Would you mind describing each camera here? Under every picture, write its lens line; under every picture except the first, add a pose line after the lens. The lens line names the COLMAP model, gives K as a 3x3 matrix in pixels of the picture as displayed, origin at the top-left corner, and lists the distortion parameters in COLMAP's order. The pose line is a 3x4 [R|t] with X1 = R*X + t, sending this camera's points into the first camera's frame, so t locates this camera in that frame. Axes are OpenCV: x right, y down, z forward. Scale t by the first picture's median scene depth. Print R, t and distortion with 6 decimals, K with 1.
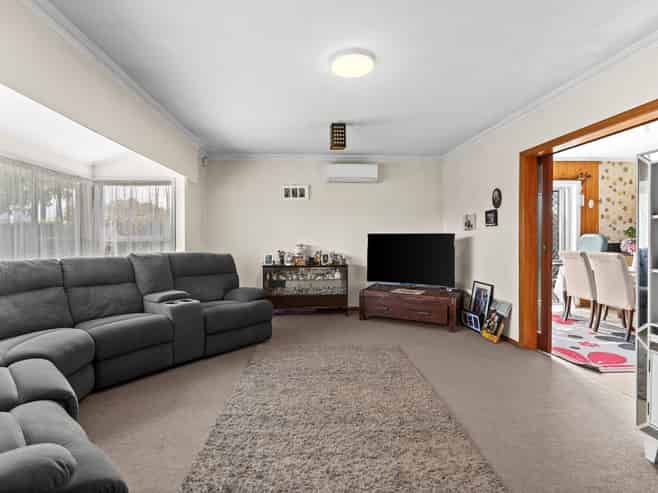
lens RADIAL K [[340.9, 0, 327.8], [0, 340.9, 238.4], [0, 0, 1]] dist [0.003649, 0.000283]
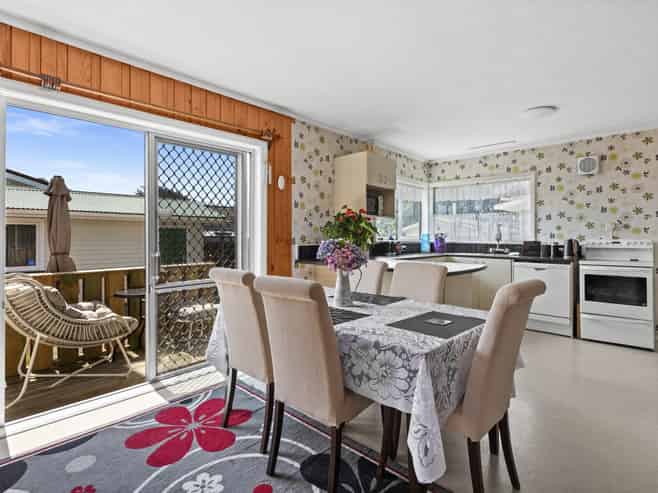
lens RADIAL K [[340.9, 0, 327.8], [0, 340.9, 238.4], [0, 0, 1]] dist [0.003649, 0.000283]
pose [[0.737420, -0.000799, 0.675434, 0.410567], [0.002311, 0.999996, -0.001339, 0.001345], [-0.675431, 0.002548, 0.737419, 0.482014]]
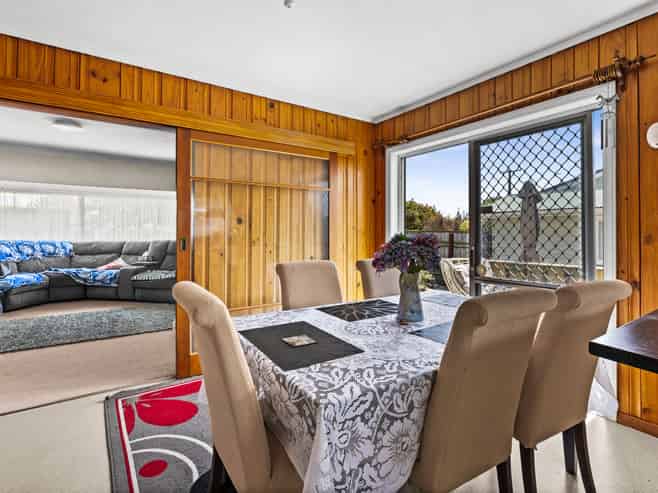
lens RADIAL K [[340.9, 0, 327.8], [0, 340.9, 238.4], [0, 0, 1]] dist [0.003649, 0.000283]
pose [[0.513854, 0.011608, -0.857799, 0.892835], [-0.003874, 0.999930, 0.011211, 0.001307], [0.857869, -0.002437, 0.513863, 0.529339]]
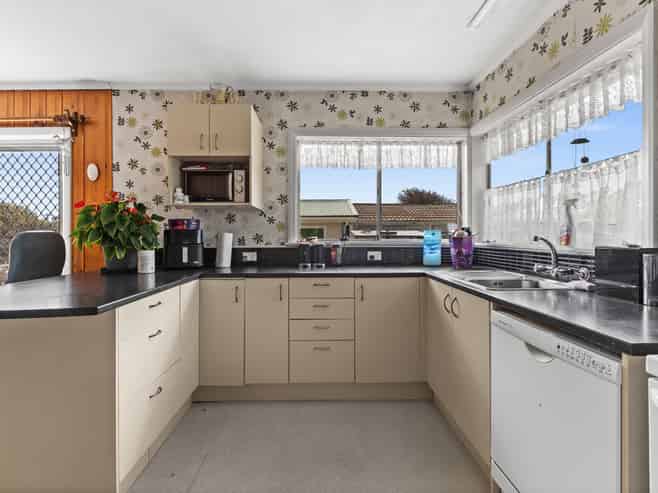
lens RADIAL K [[340.9, 0, 327.8], [0, 340.9, 238.4], [0, 0, 1]] dist [0.003649, 0.000283]
pose [[0.998281, -0.003427, -0.058510, 1.146889], [0.003327, 0.999993, -0.001800, 0.001133], [0.058515, 0.001603, 0.998285, 0.501871]]
